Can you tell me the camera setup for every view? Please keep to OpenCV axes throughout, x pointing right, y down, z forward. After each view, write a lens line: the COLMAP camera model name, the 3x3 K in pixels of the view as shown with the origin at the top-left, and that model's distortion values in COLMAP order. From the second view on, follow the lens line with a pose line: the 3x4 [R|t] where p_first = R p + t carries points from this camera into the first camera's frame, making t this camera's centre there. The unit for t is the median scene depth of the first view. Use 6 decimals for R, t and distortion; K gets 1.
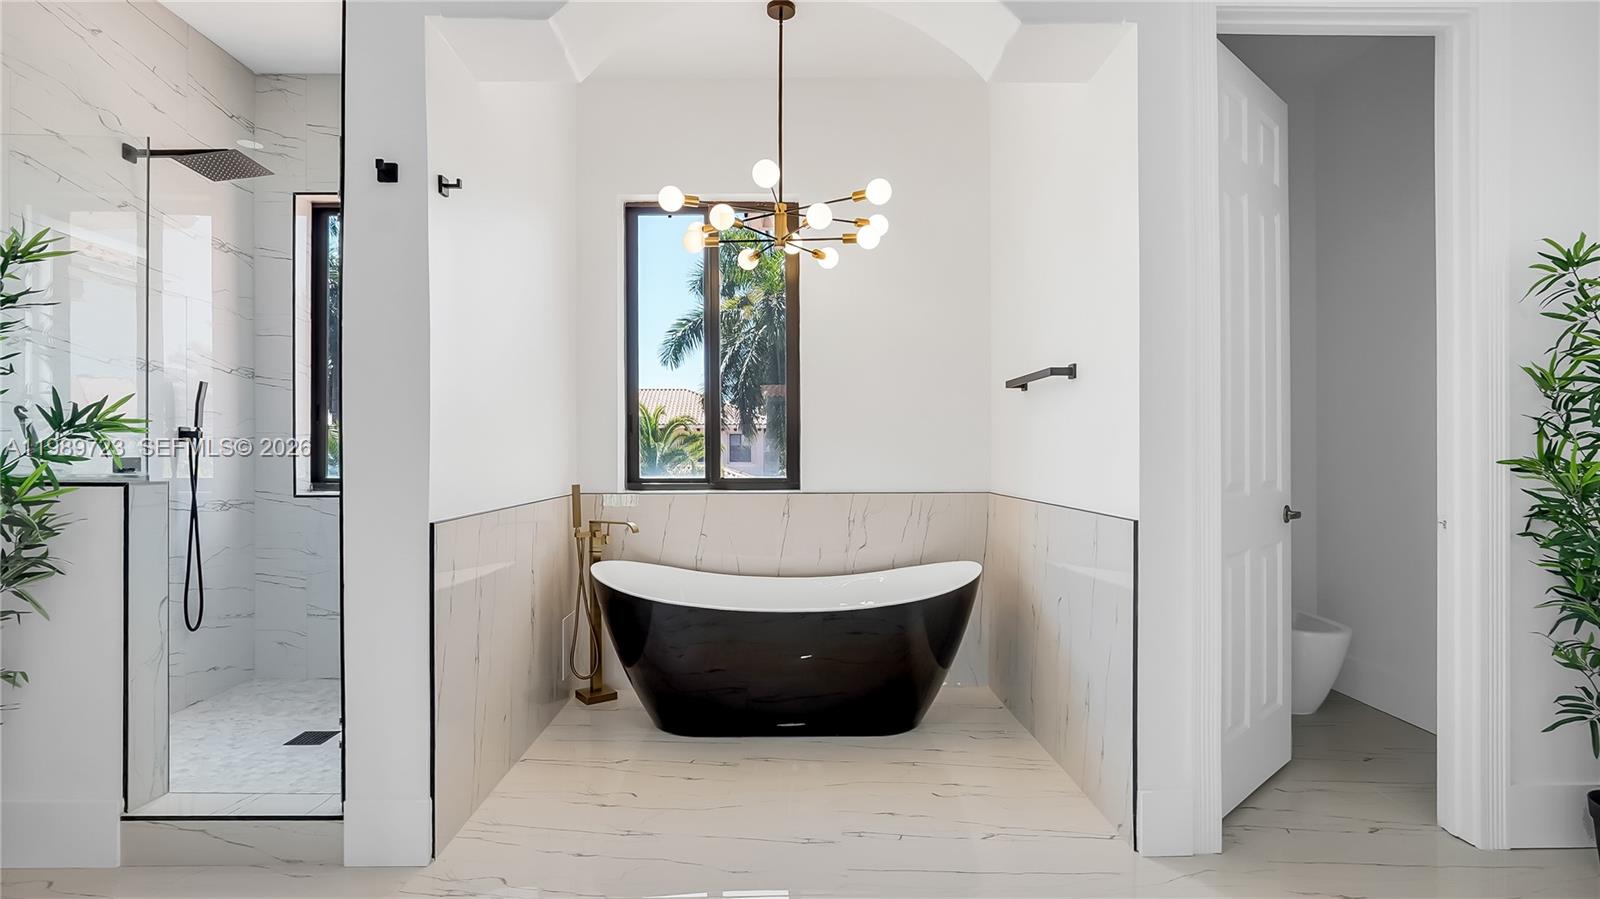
lens RADIAL K [[768.6, 0, 794.8], [0, 768.6, 452.7], [0, 0, 1]] dist [-0.018781, 0.009559]
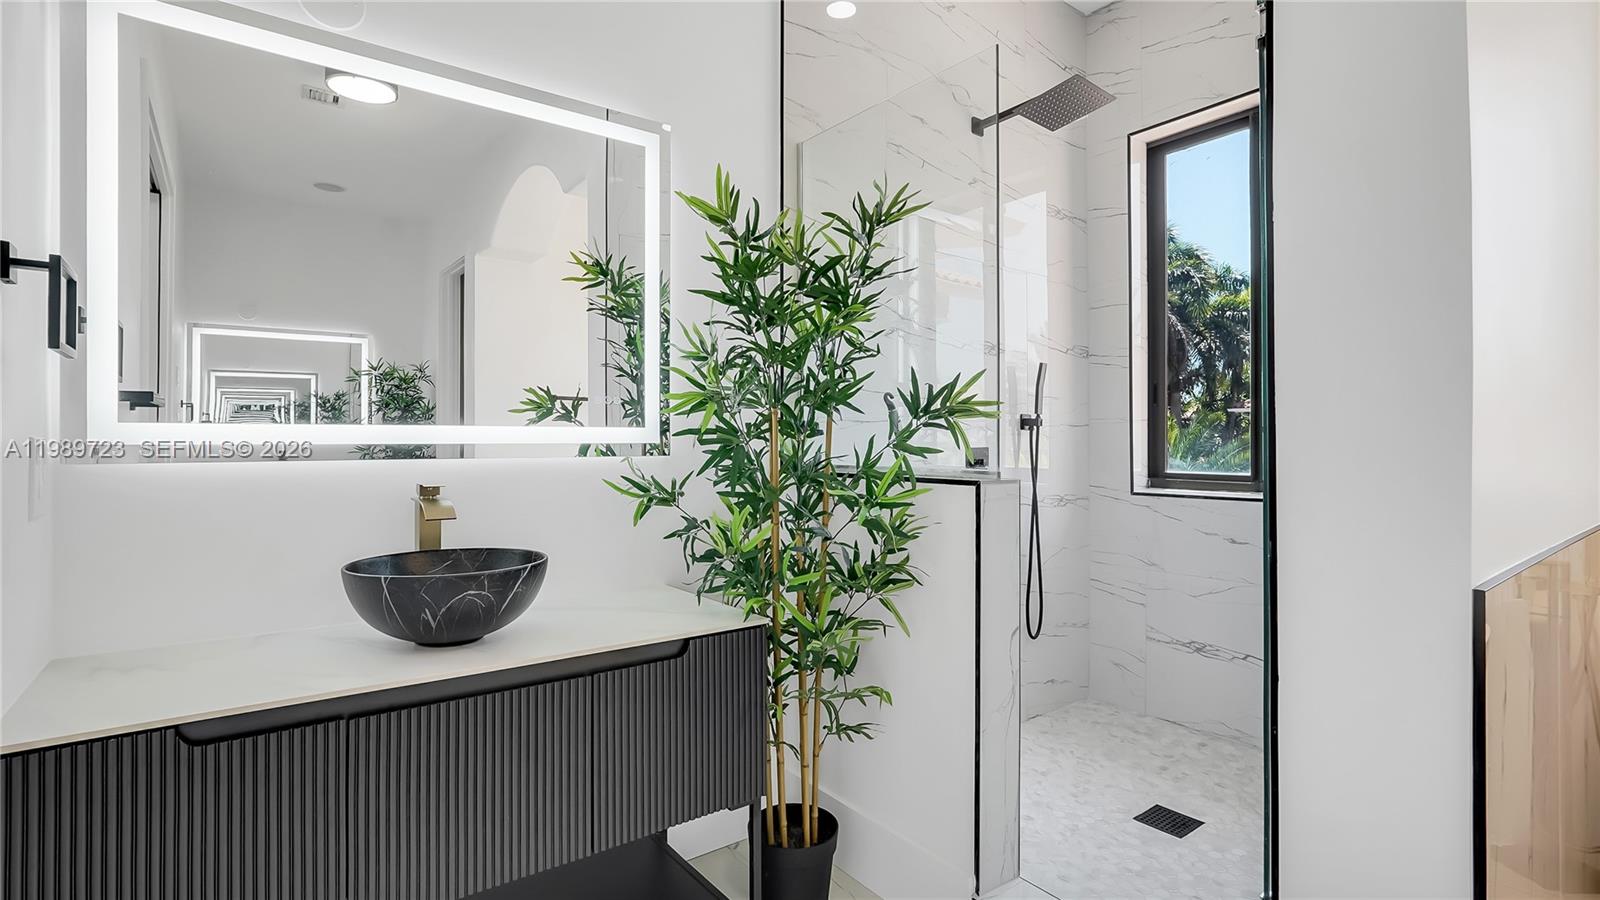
lens RADIAL K [[757.4, 0, 794.5], [0, 757.4, 436.2], [0, 0, 1]] dist [-0.019662, 0.000156]
pose [[0.578744, -0.006393, -0.815485, -0.337395], [0.001596, 0.999976, -0.006706, -0.002560], [0.815508, 0.002580, 0.578740, 0.378941]]
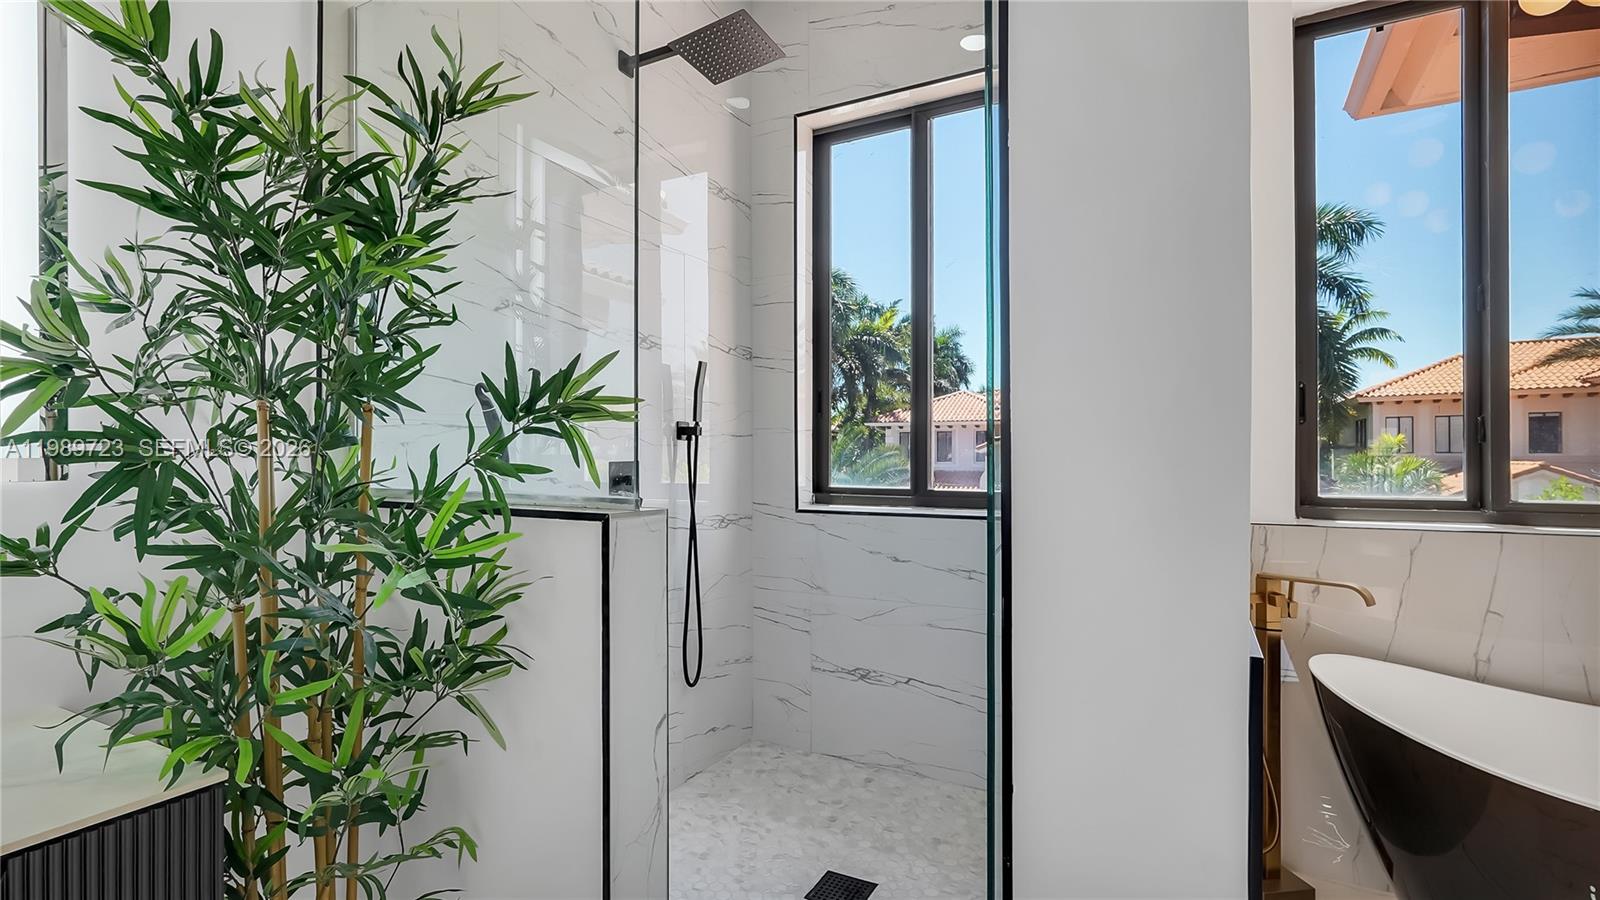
lens RADIAL K [[764.4, 0, 791.3], [0, 764.4, 447.2], [0, 0, 1]] dist [-0.005321, 0.000492]
pose [[0.865294, -0.005344, -0.501236, -0.482486], [0.002870, 0.999980, -0.005706, -0.004330], [0.501256, 0.003499, 0.865292, 0.585128]]
